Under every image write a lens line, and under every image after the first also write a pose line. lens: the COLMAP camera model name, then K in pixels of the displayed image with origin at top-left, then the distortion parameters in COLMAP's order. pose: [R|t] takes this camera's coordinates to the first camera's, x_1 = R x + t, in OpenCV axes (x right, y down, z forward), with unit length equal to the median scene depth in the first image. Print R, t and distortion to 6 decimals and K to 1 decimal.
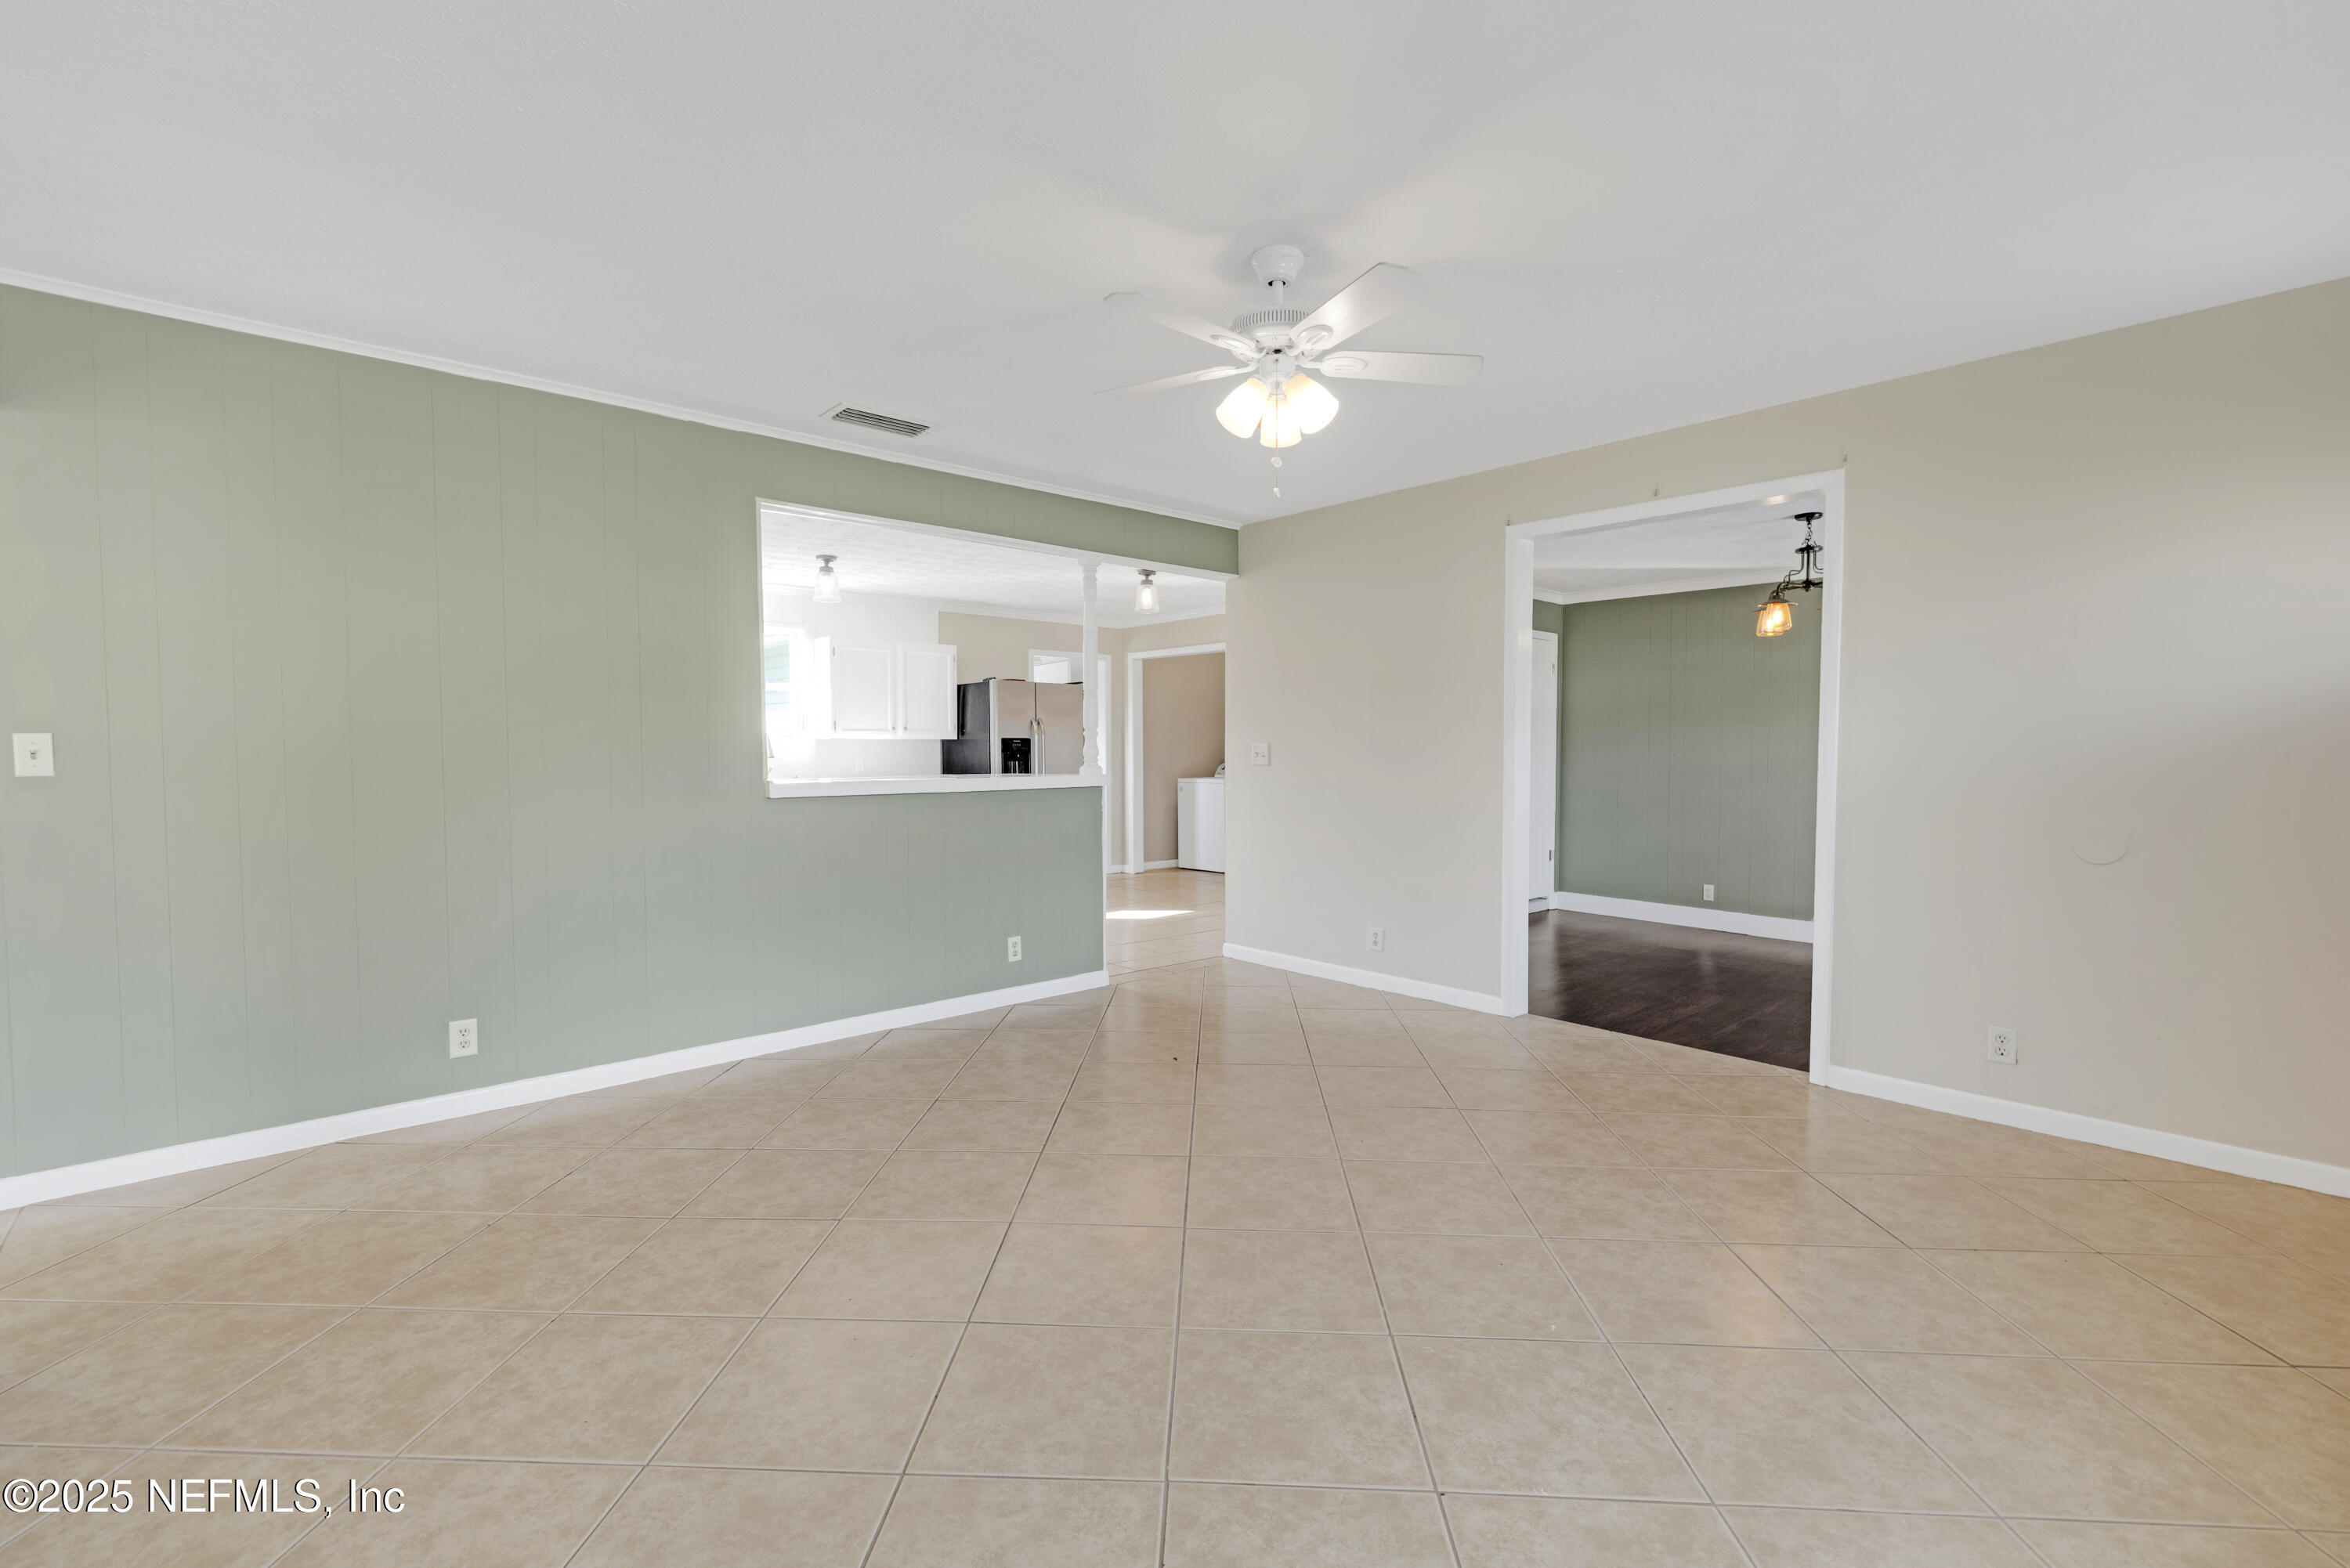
lens RADIAL K [[1010.6, 0, 1166.7], [0, 1010.6, 794.4], [0, 0, 1]] dist [0.000112, -0.000435]
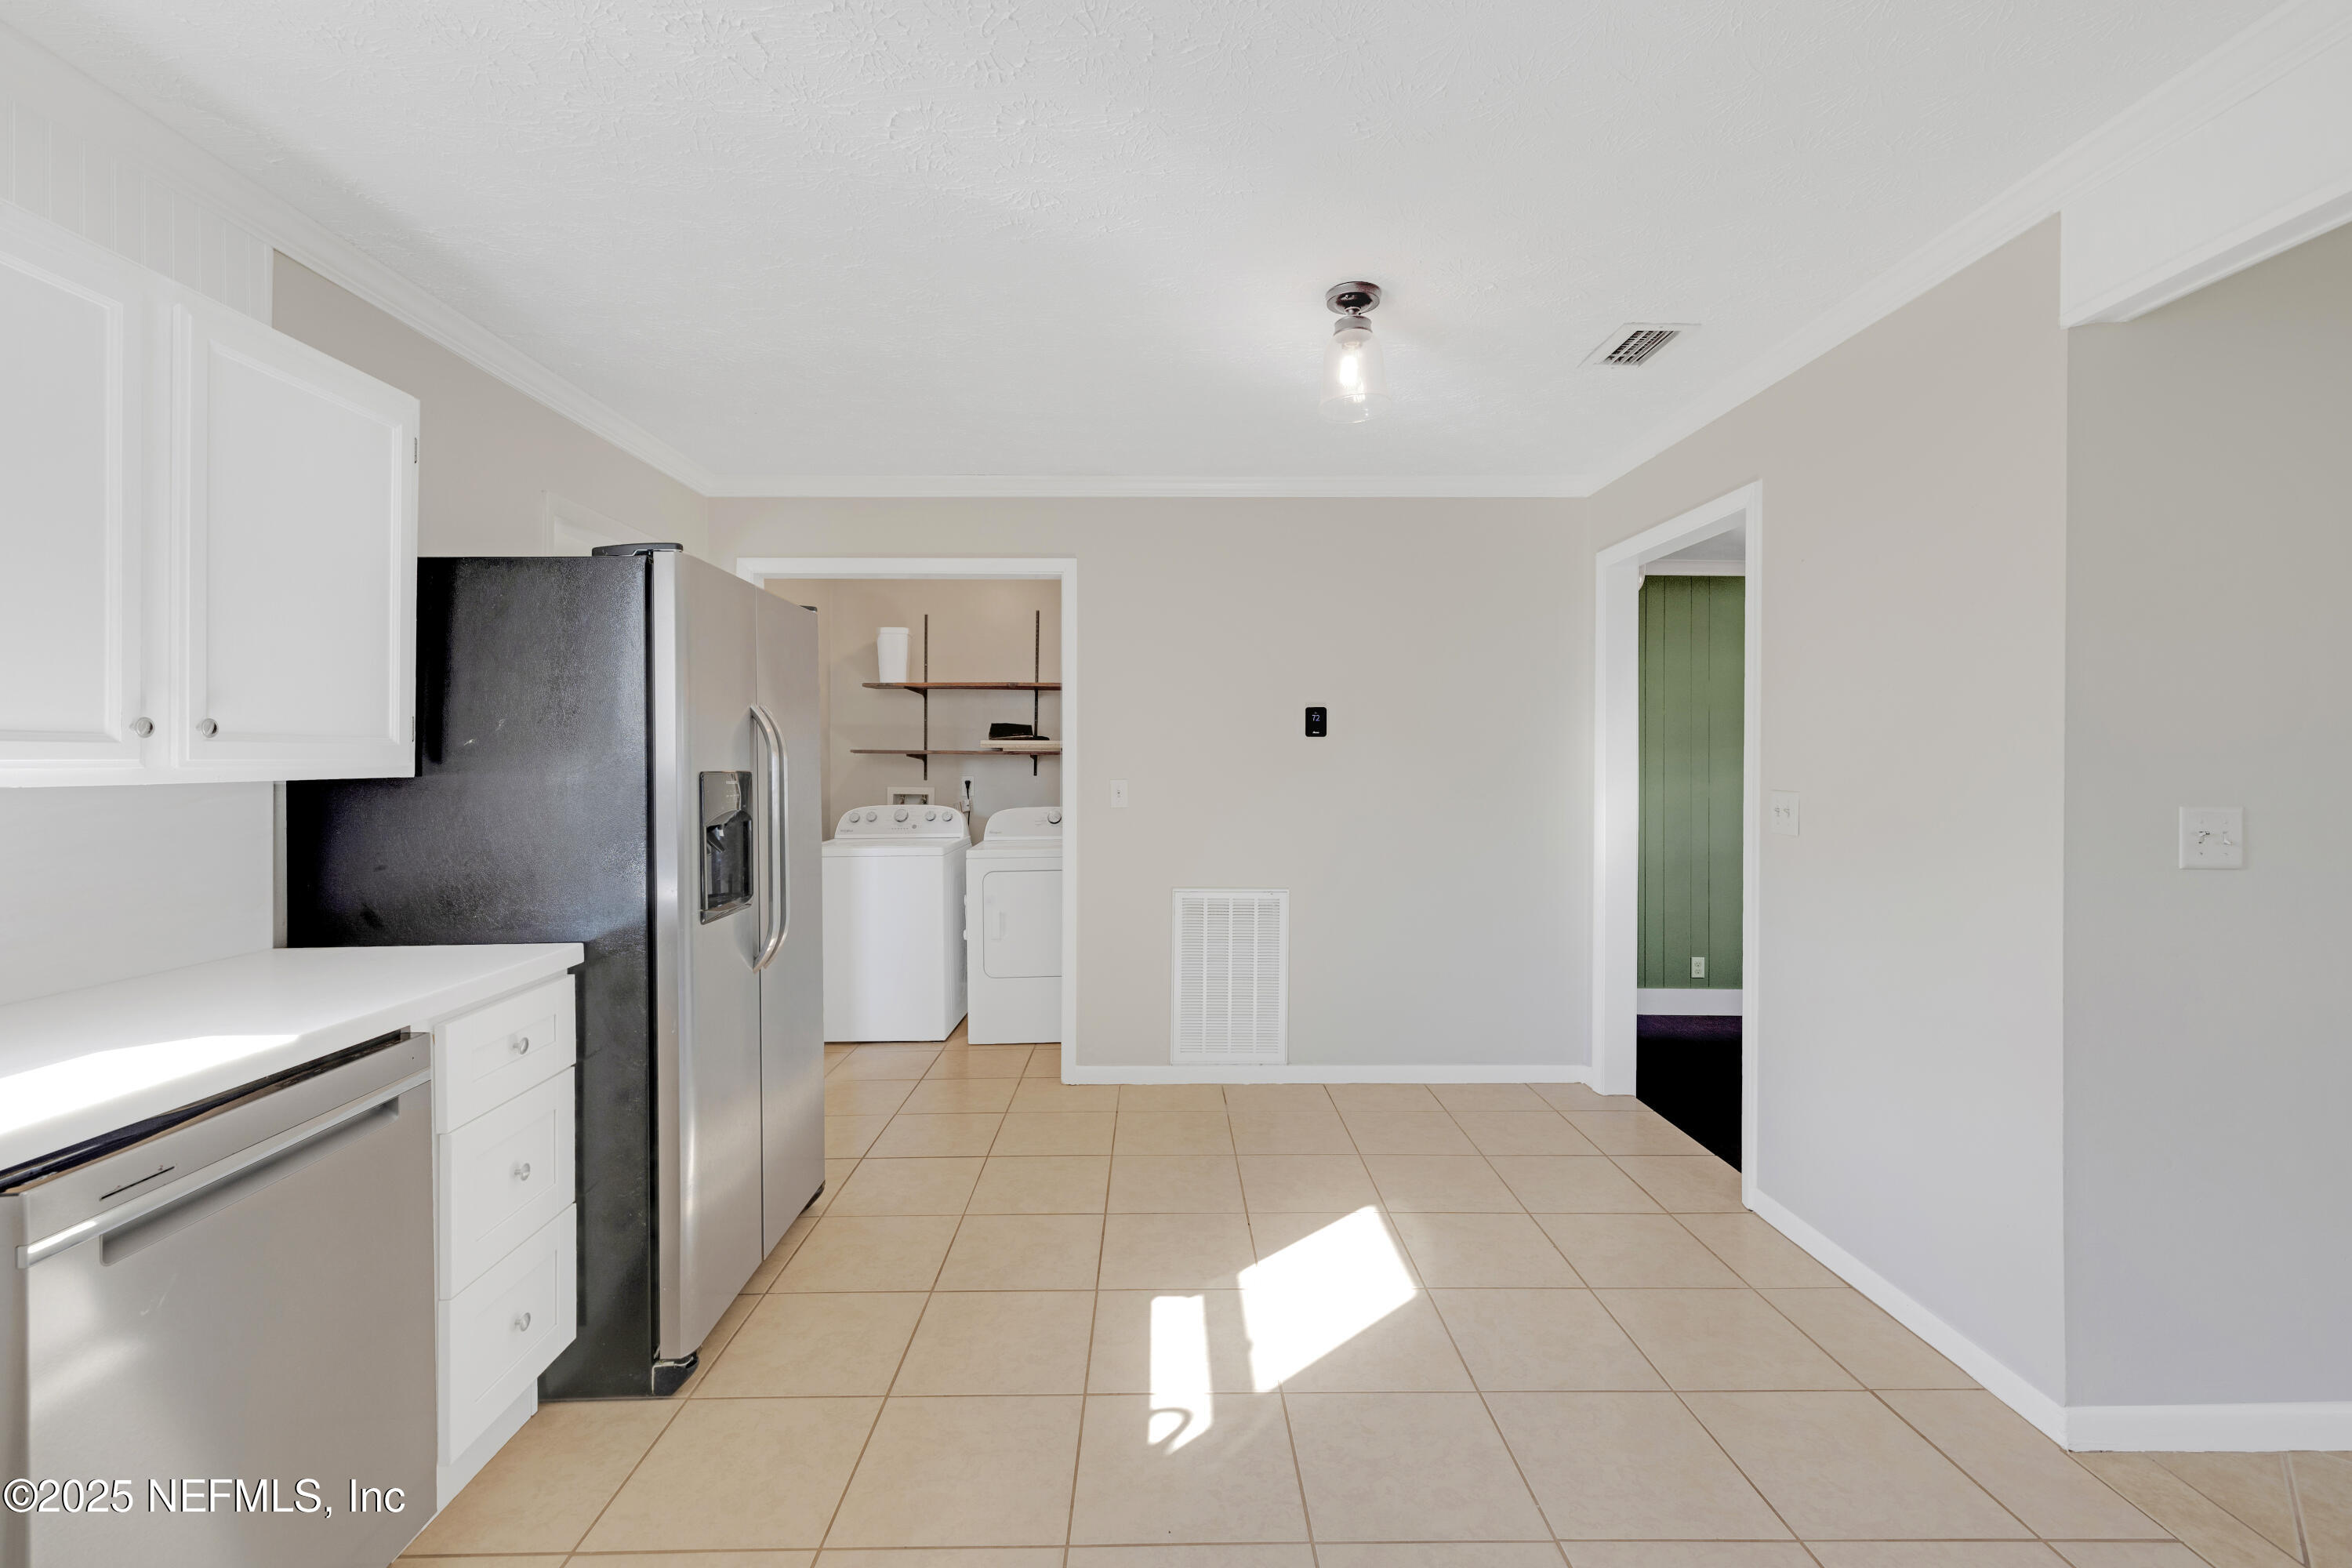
lens RADIAL K [[1011.5, 0, 1185.4], [0, 1011.5, 751.1], [0, 0, 1]] dist [0.000112, -0.000435]
pose [[0.656872, 0.006879, 0.753971, -0.283014], [0.032101, 0.998797, -0.037081, -0.047912], [-0.753318, 0.048561, 0.655861, 0.730993]]
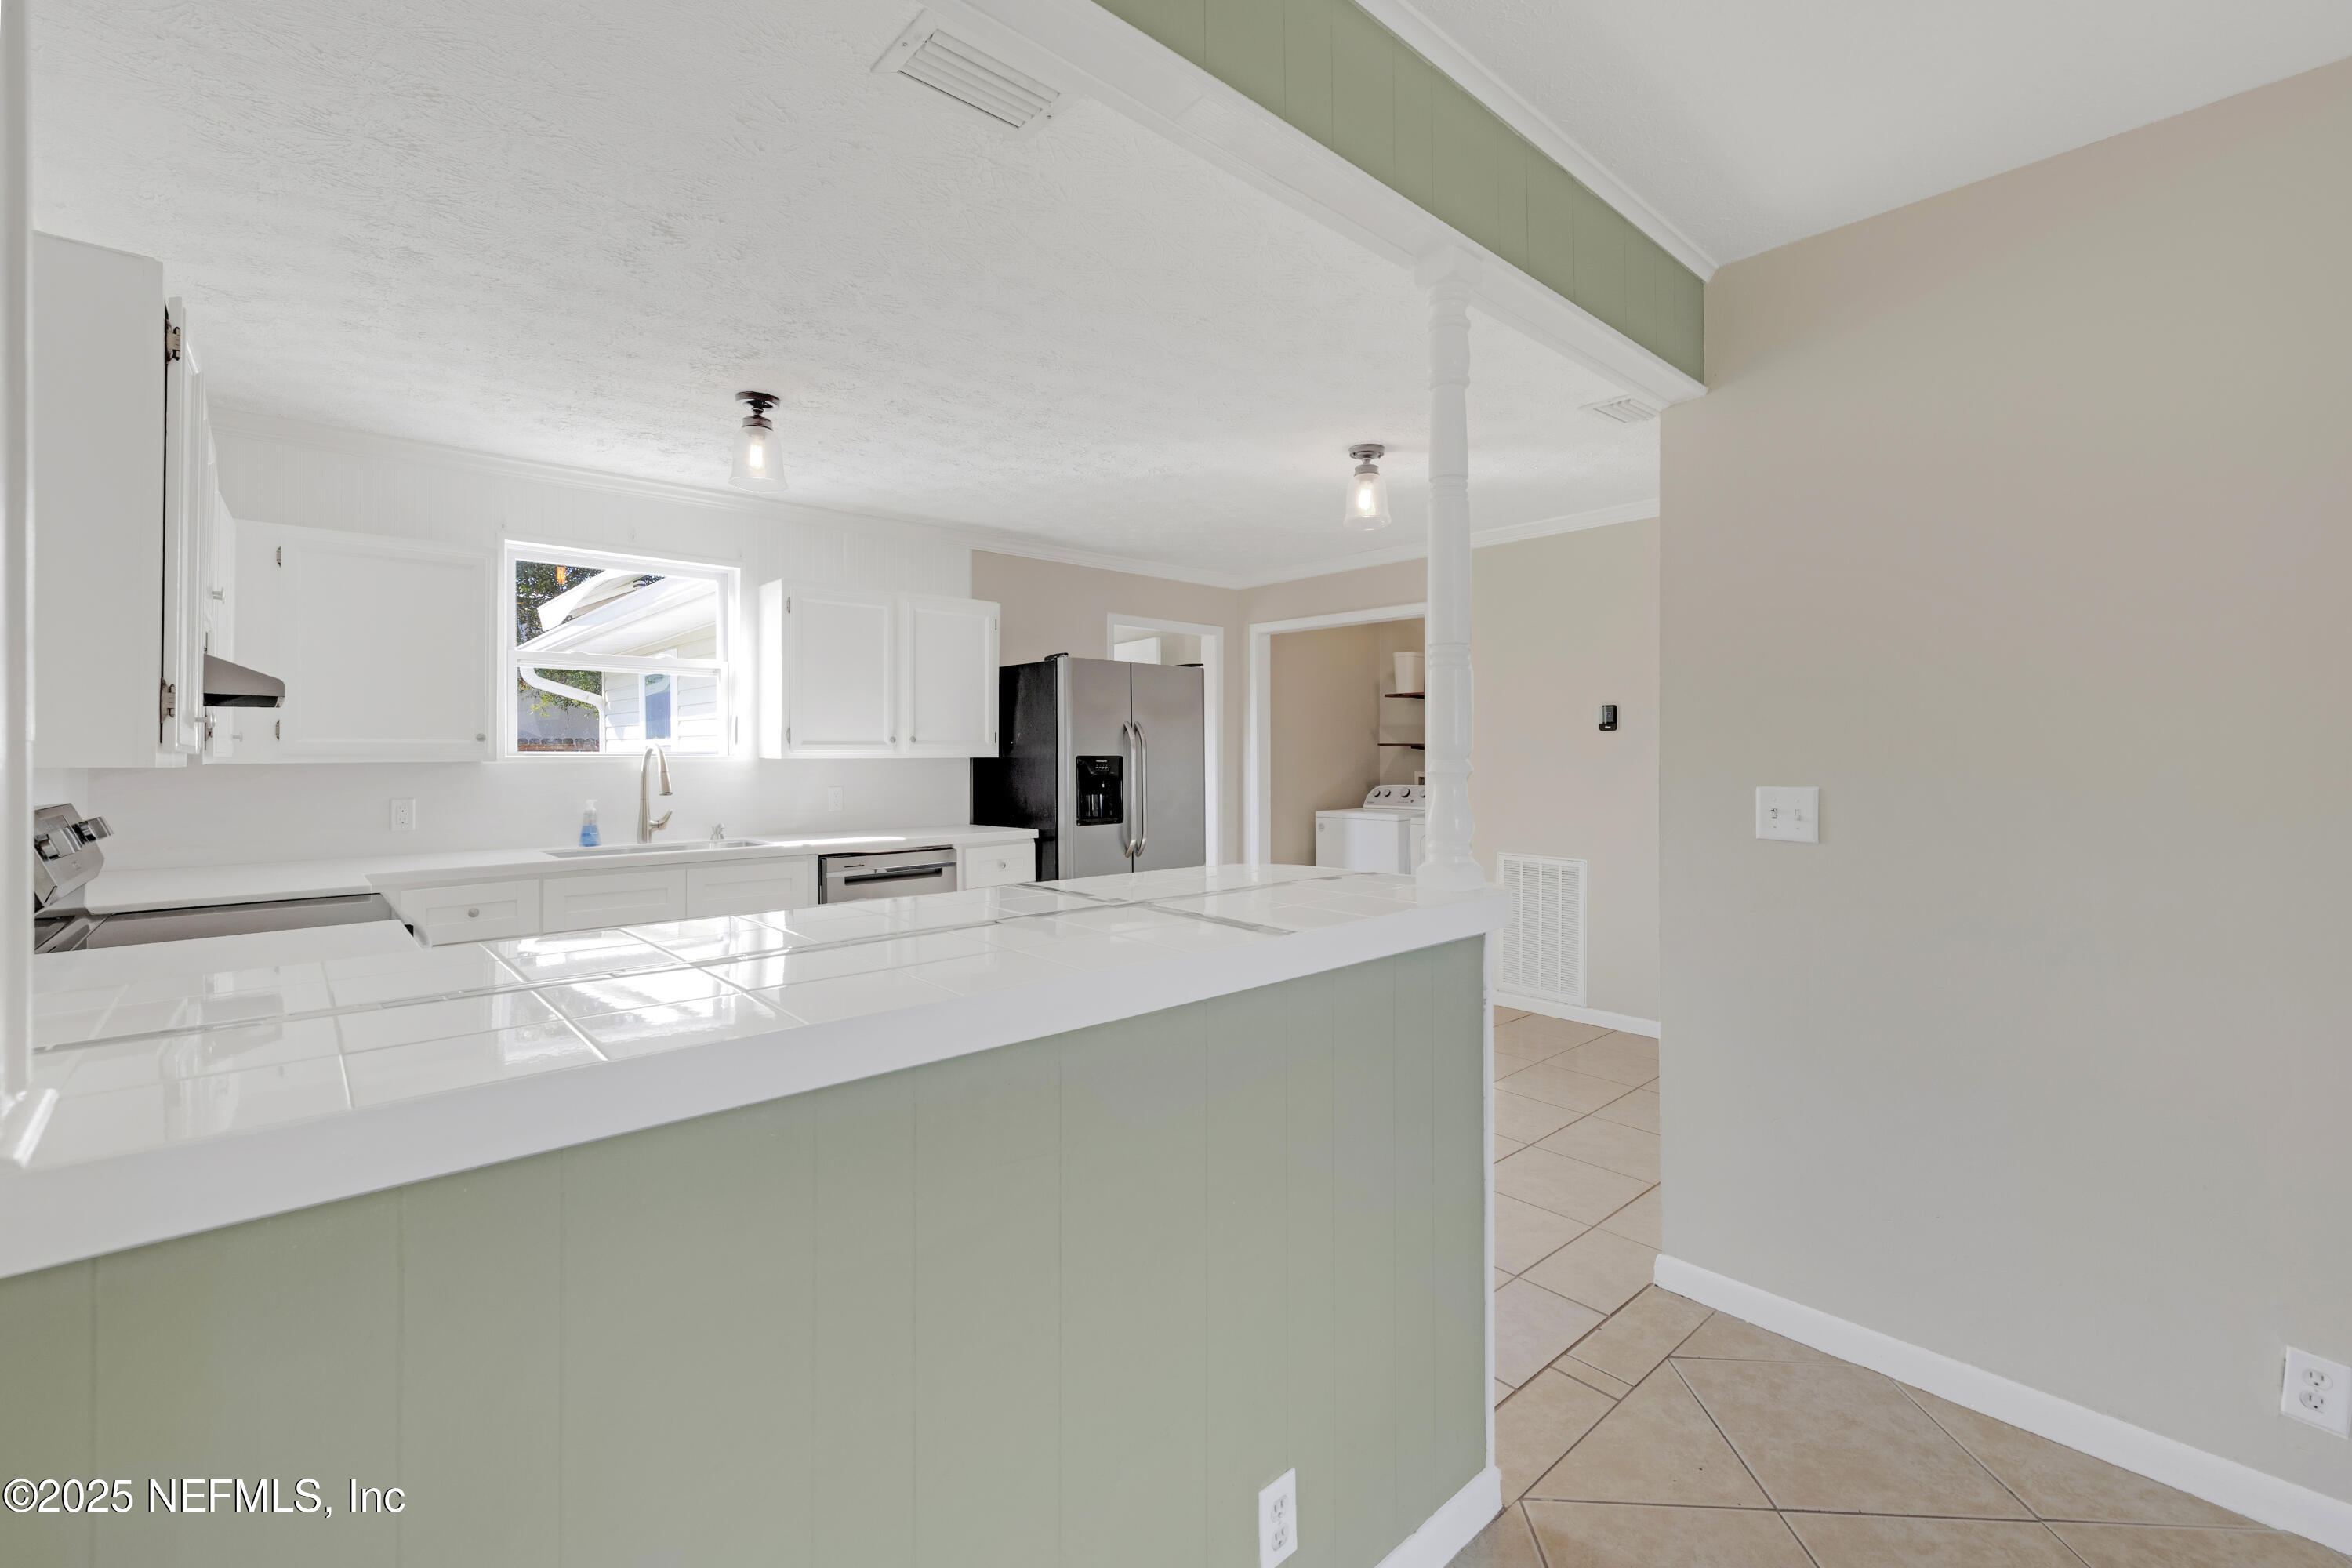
lens RADIAL K [[1011.5, 0, 1169.4], [0, 1011.5, 744.3], [0, 0, 1]] dist [0.000112, -0.000435]
pose [[0.999989, 0.000453, -0.004677, -0.108020], [-0.000690, 0.998705, -0.050880, -0.033295], [0.004648, 0.050883, 0.998694, 0.418184]]
